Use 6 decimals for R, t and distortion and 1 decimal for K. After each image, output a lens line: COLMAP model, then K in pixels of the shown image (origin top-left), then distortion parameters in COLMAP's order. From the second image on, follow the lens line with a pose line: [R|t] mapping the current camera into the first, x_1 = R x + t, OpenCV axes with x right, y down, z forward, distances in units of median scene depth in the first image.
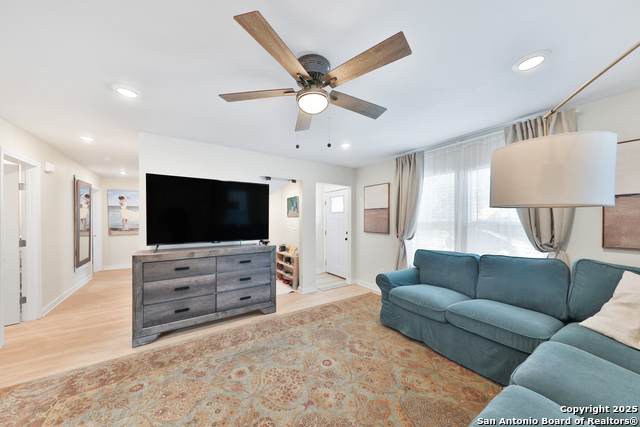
lens RADIAL K [[220.8, 0, 323.4], [0, 220.8, 220.7], [0, 0, 1]] dist [0.008372, -0.001448]
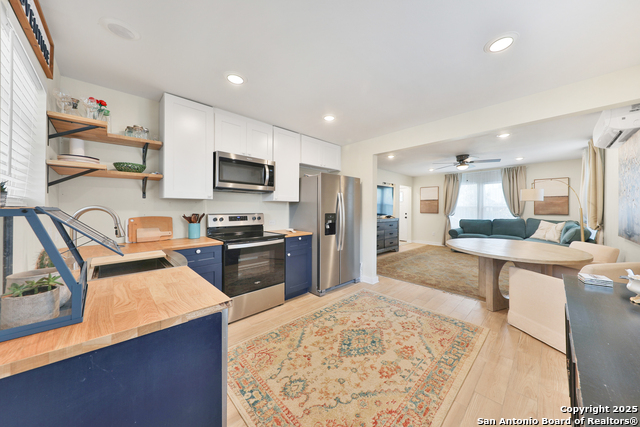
lens RADIAL K [[220.8, 0, 320.9], [0, 220.8, 216.9], [0, 0, 1]] dist [0.008372, -0.001448]
pose [[0.981042, -0.005867, 0.193709, -1.315706], [0.000248, 0.999579, 0.029021, 0.042722], [-0.193798, -0.028423, 0.980630, -0.843175]]
